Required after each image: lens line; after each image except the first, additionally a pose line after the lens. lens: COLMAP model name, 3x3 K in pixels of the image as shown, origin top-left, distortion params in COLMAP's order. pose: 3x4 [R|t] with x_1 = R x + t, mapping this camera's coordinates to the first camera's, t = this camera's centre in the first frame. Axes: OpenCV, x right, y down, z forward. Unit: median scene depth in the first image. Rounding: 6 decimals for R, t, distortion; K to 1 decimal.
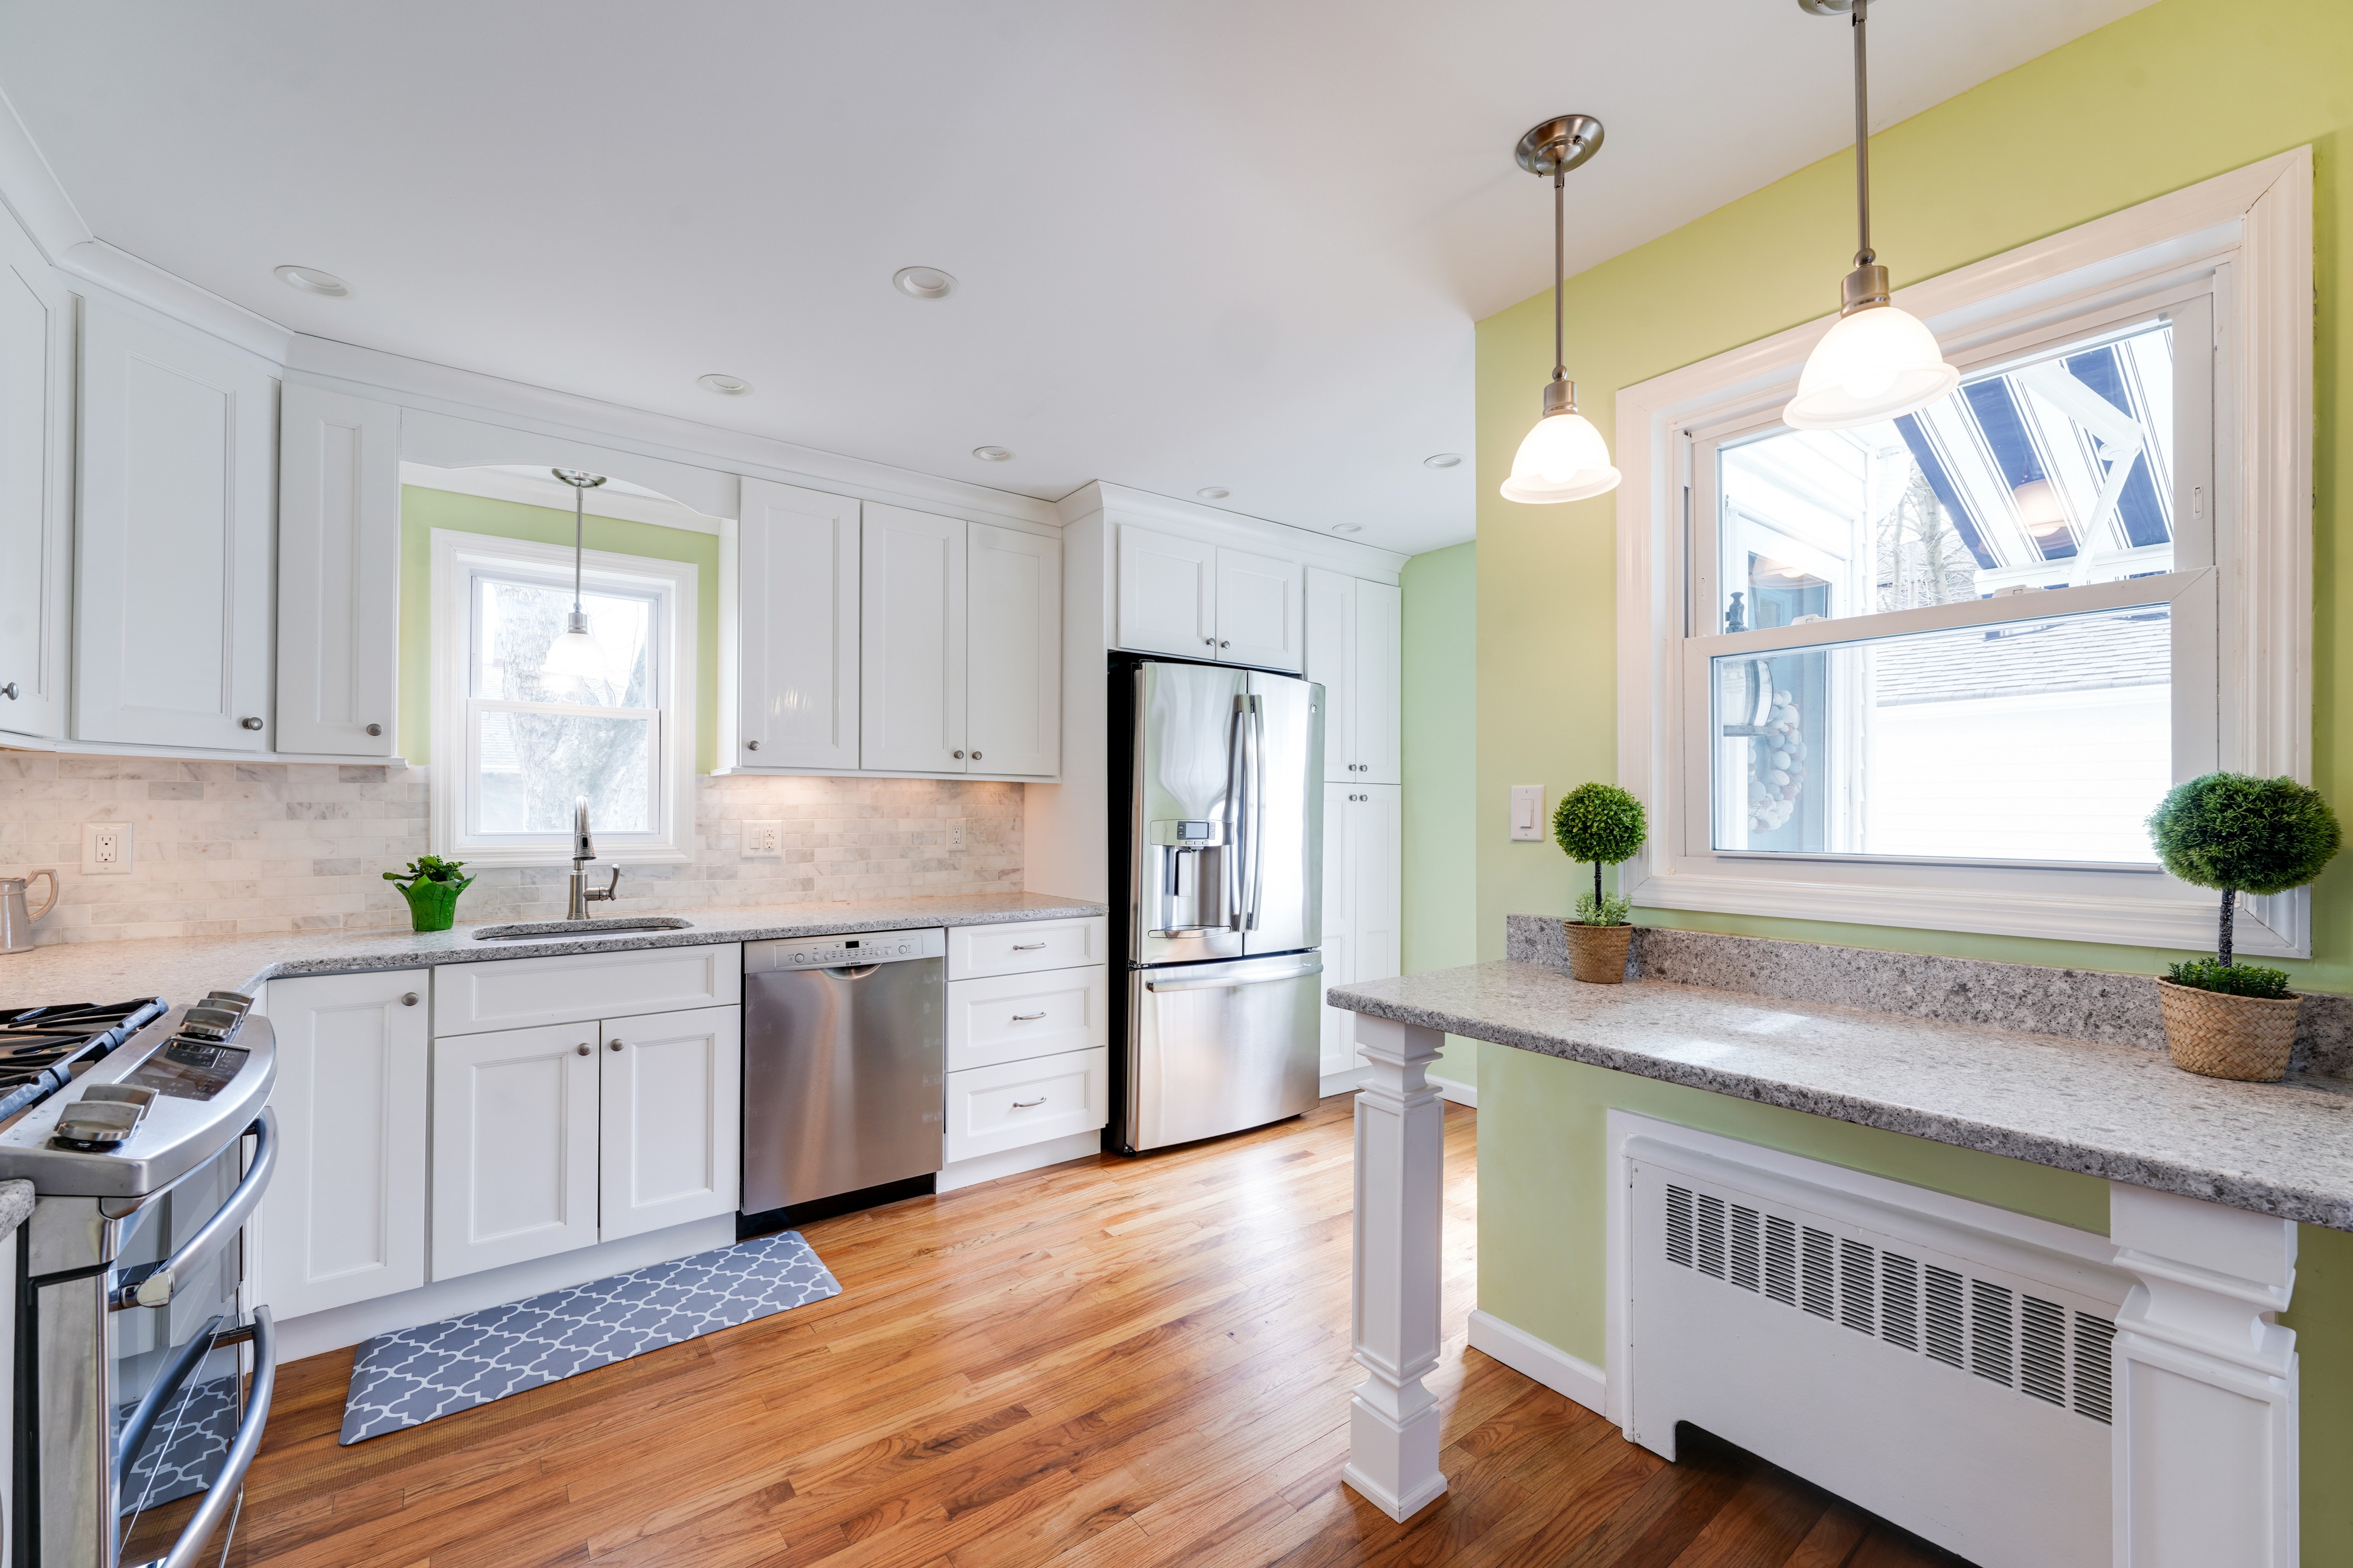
lens RADIAL K [[939.4, 0, 1163.8], [0, 939.4, 806.0], [0, 0, 1]] dist [-0.001752, 0.000016]
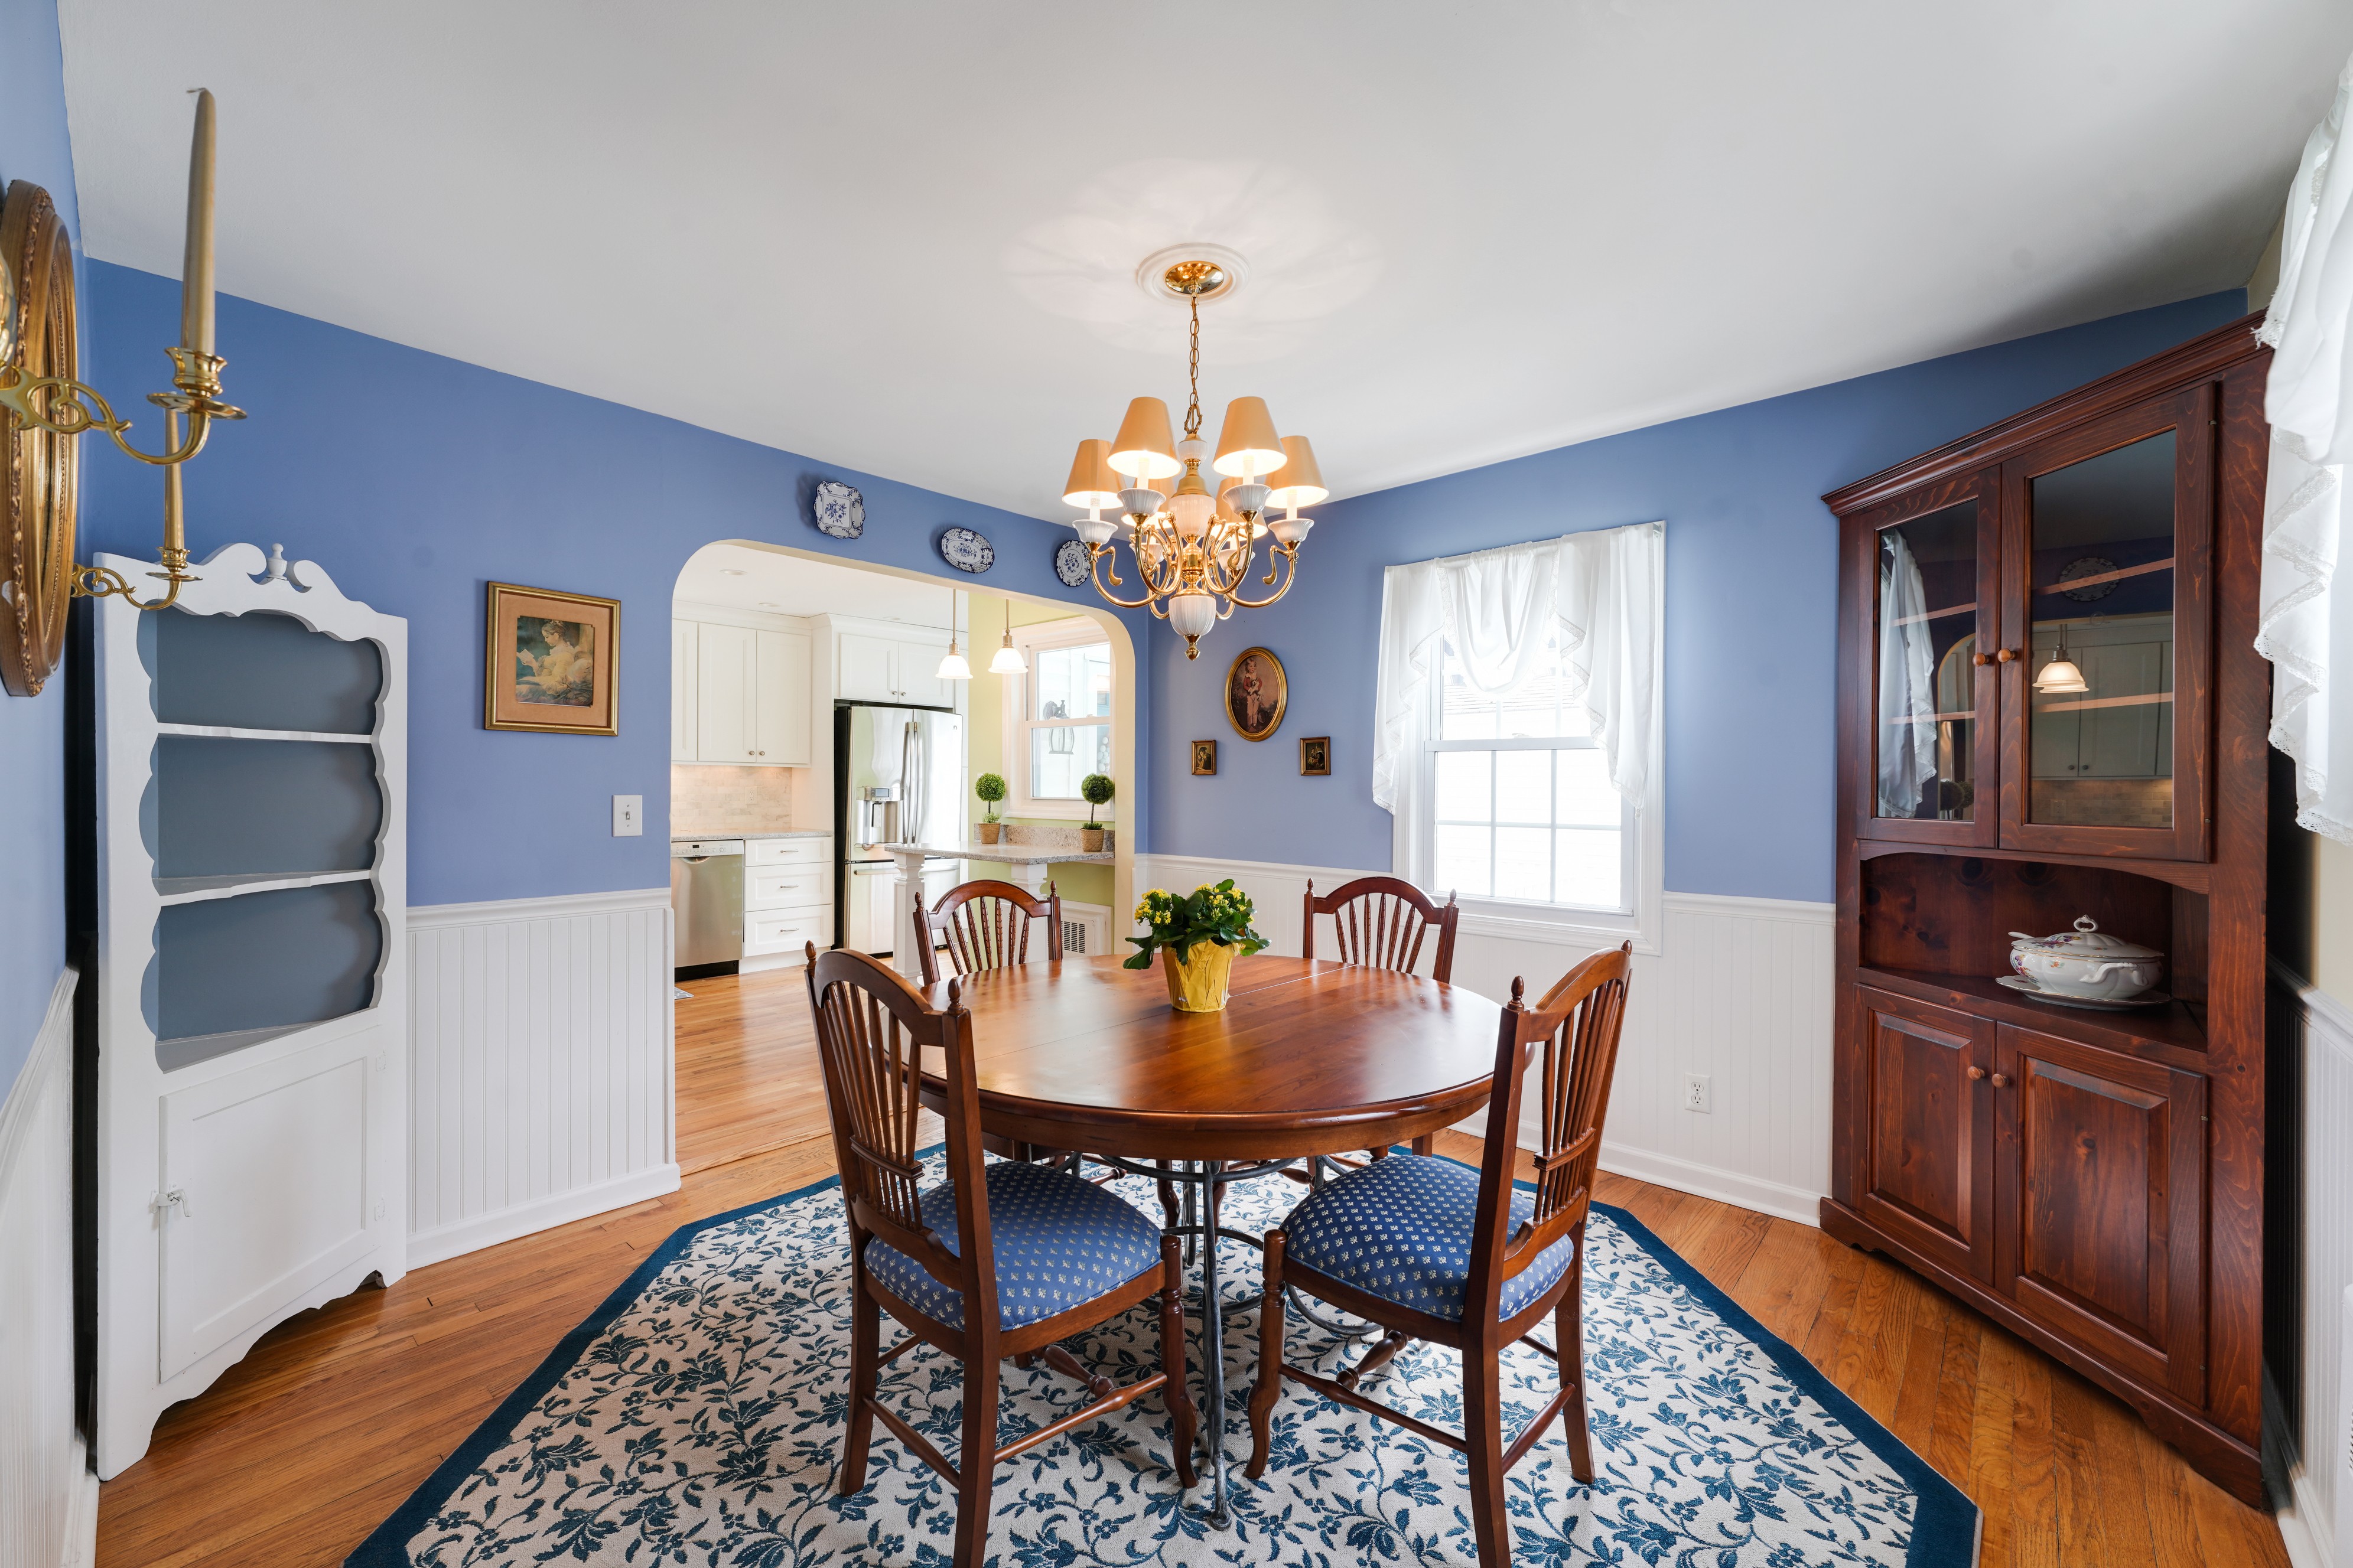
lens RADIAL K [[934.3, 0, 1162.3], [0, 934.3, 779.5], [0, 0, 1]] dist [-0.000189, 0.000000]
pose [[0.983151, 0.001345, 0.182790, 0.307054], [-0.002041, 0.999991, 0.003622, -0.011173], [-0.182784, -0.003934, 0.983145, -1.228307]]
